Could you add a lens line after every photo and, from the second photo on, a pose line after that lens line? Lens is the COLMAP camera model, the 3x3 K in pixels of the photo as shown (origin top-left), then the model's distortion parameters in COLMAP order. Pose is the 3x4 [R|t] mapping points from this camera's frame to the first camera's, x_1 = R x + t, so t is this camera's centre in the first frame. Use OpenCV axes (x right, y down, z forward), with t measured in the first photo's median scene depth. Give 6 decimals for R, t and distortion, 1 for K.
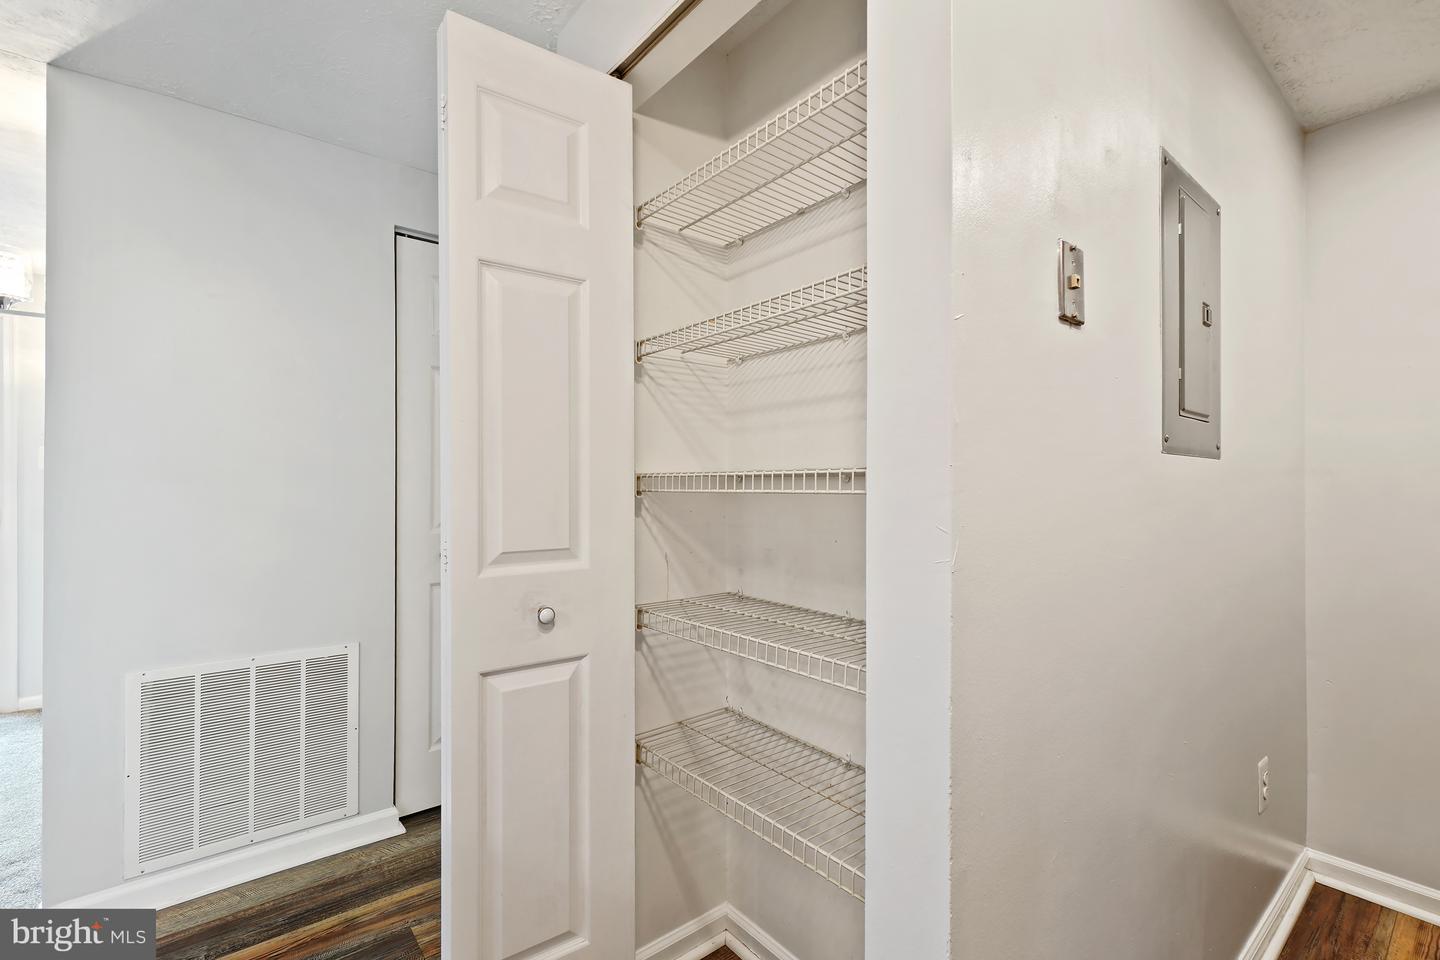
lens RADIAL K [[630.5, 0, 718.3], [0, 630.5, 487.2], [0, 0, 1]] dist [0.003808, -0.000074]
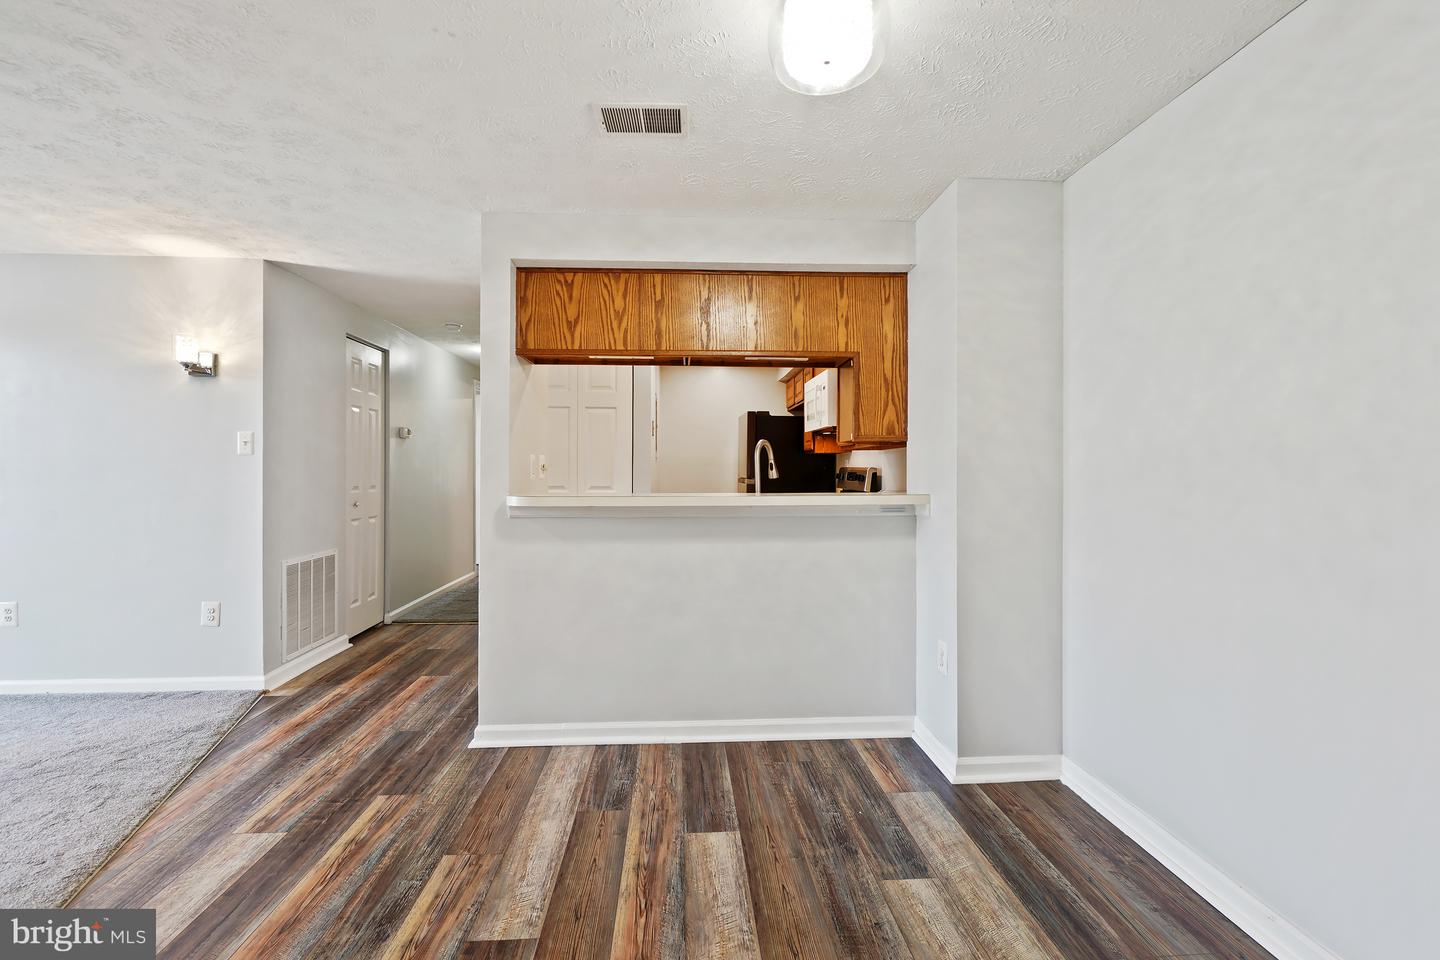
lens RADIAL K [[630.1, 0, 714.5], [0, 630.1, 470.5], [0, 0, 1]] dist [-0.002430, -0.000478]
pose [[0.580702, -0.002866, 0.814111, -1.678254], [-0.005862, 0.999953, 0.007701, -0.015972], [-0.814095, -0.009245, 0.580658, -1.205260]]
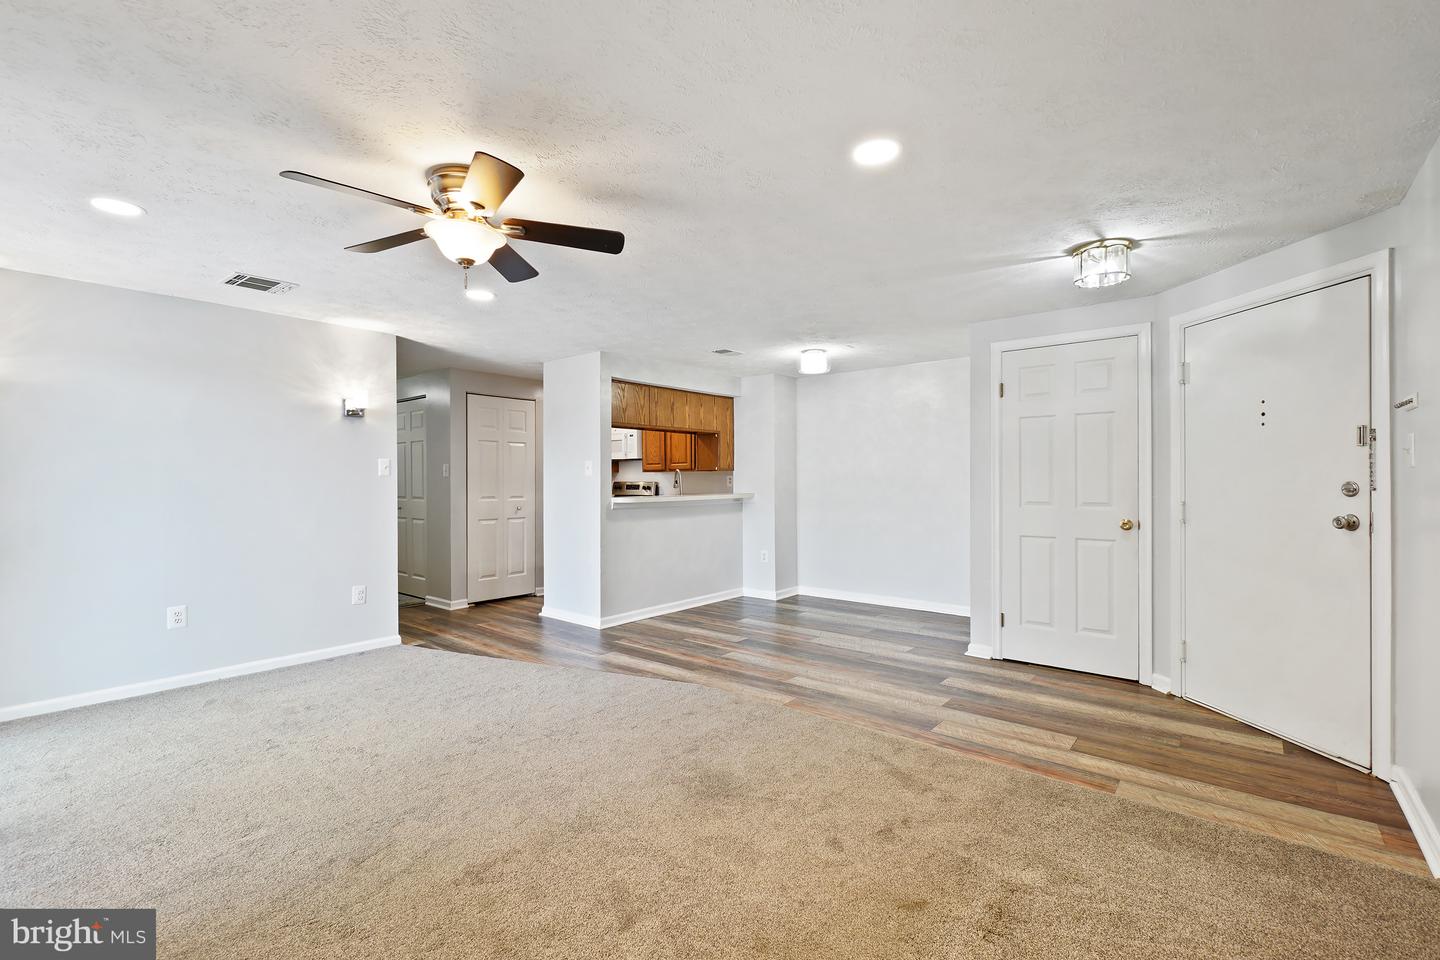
lens RADIAL K [[634.7, 0, 720.0], [0, 634.7, 480.0], [0, 0, 1]] dist [0.000281, -0.000028]
pose [[-0.202368, 0.000017, 0.979310, -3.708662], [-0.002661, 0.999996, -0.000567, -0.024582], [-0.979306, -0.002721, -0.202367, 0.157878]]
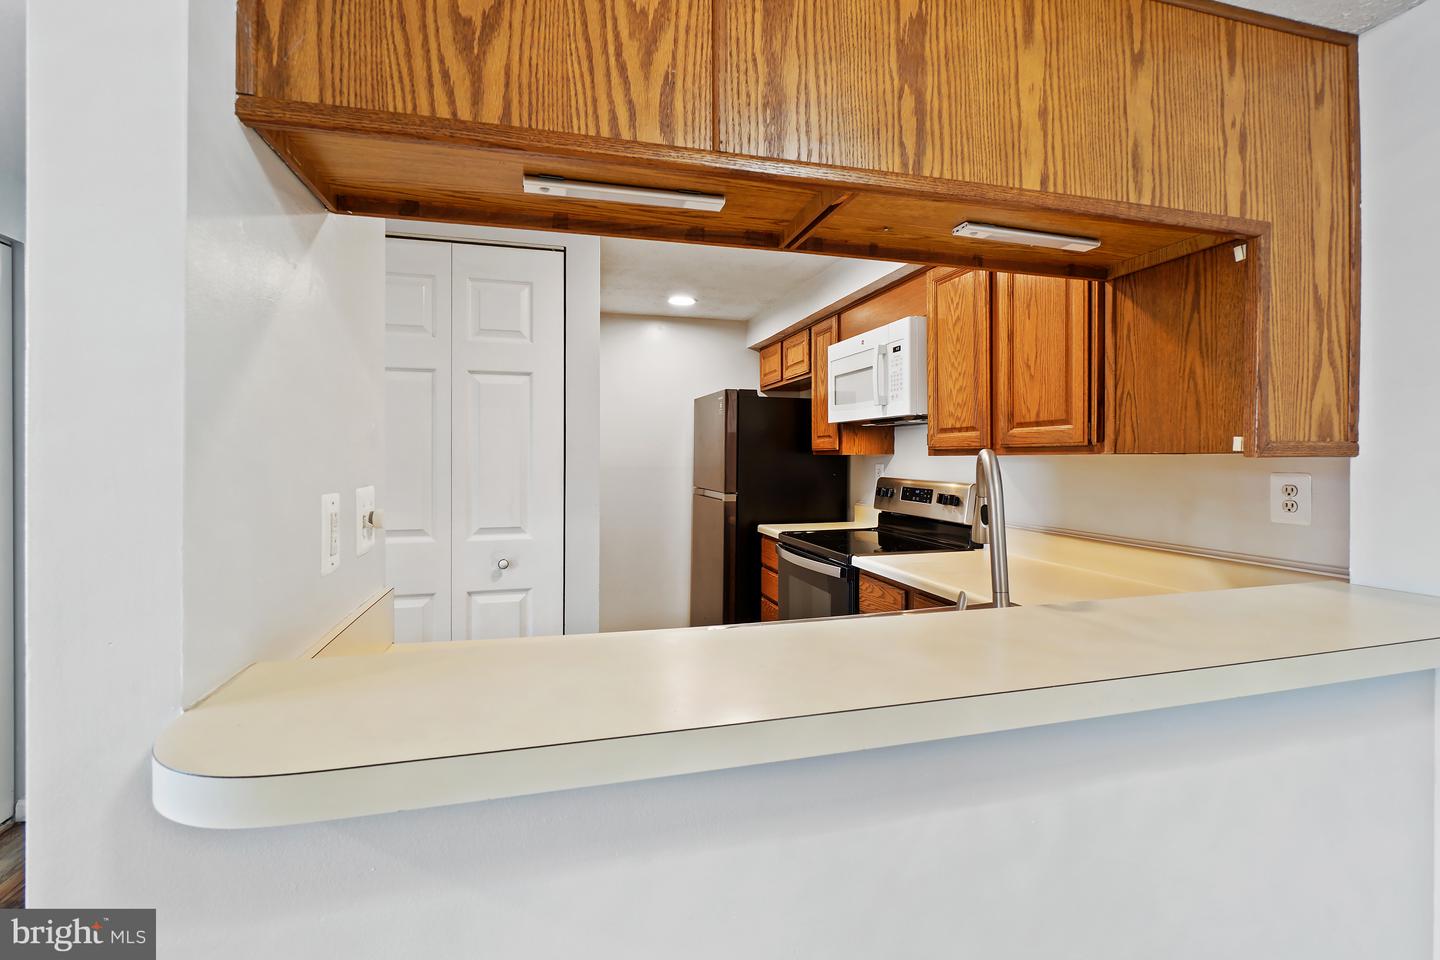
lens RADIAL K [[641.4, 0, 722.0], [0, 641.4, 460.4], [0, 0, 1]] dist [-0.004266, -0.000942]
pose [[0.392905, -0.008290, 0.919542, -0.943936], [-0.005430, 0.999921, 0.011335, -0.080812], [-0.919563, -0.009447, 0.392829, -0.333292]]
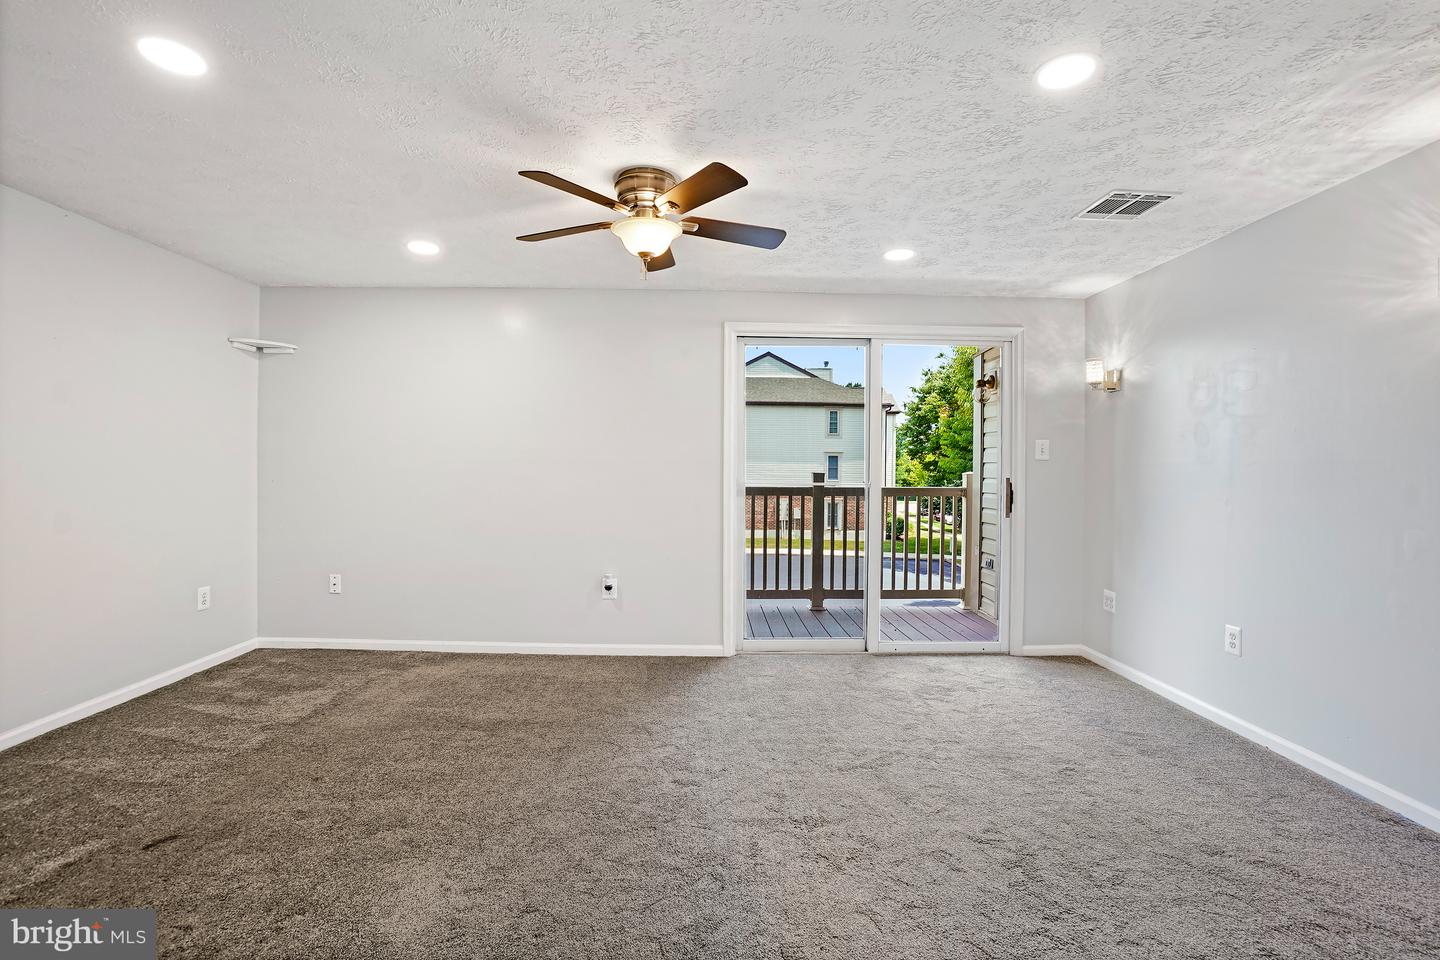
lens RADIAL K [[647.7, 0, 715.5], [0, 647.7, 471.2], [0, 0, 1]] dist [-0.060524, 0.021039]
pose [[0.788575, 0.006158, -0.614907, -1.455912], [-0.003581, 0.999979, 0.005422, -0.007216], [0.614928, -0.002073, 0.788581, -0.570517]]
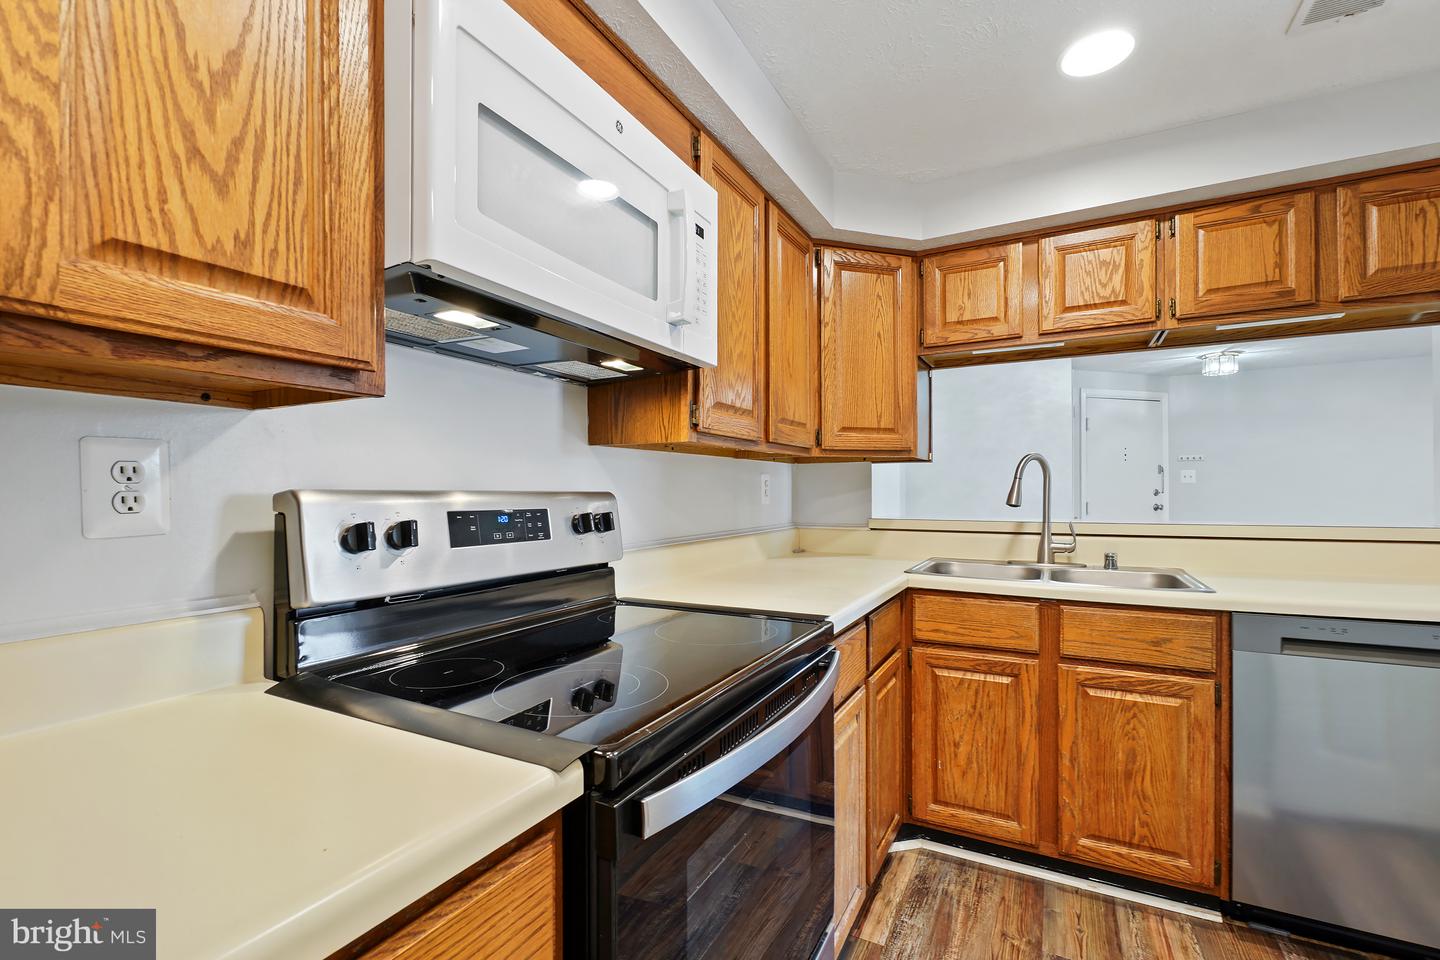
lens RADIAL K [[643.4, 0, 722.3], [0, 643.4, 489.8], [0, 0, 1]] dist [-0.000796, -0.000157]
pose [[-0.913869, 0.002216, -0.406003, 0.861330], [0.006886, 0.999926, -0.010041, -0.005761], [0.405951, -0.011971, -0.913817, 0.587672]]
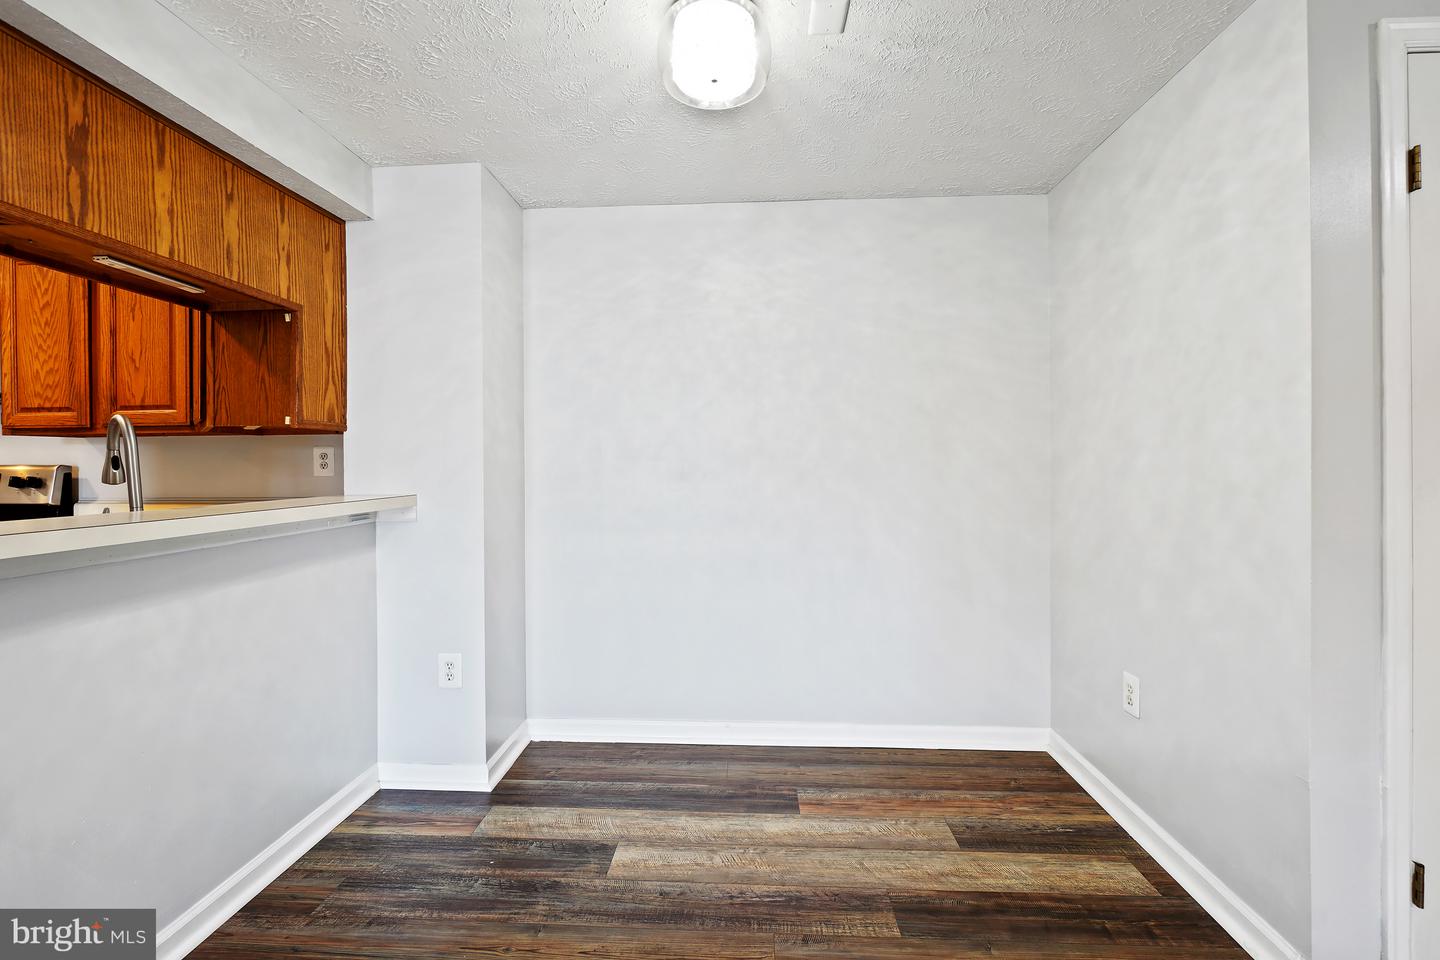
lens RADIAL K [[634.1, 0, 718.2], [0, 634.1, 464.2], [0, 0, 1]] dist [-0.001498, -0.003305]
pose [[-0.741616, 0.004147, 0.670812, -1.520481], [0.000467, 0.999984, -0.005666, -0.005571], [-0.670825, -0.003889, -0.741606, -0.224160]]
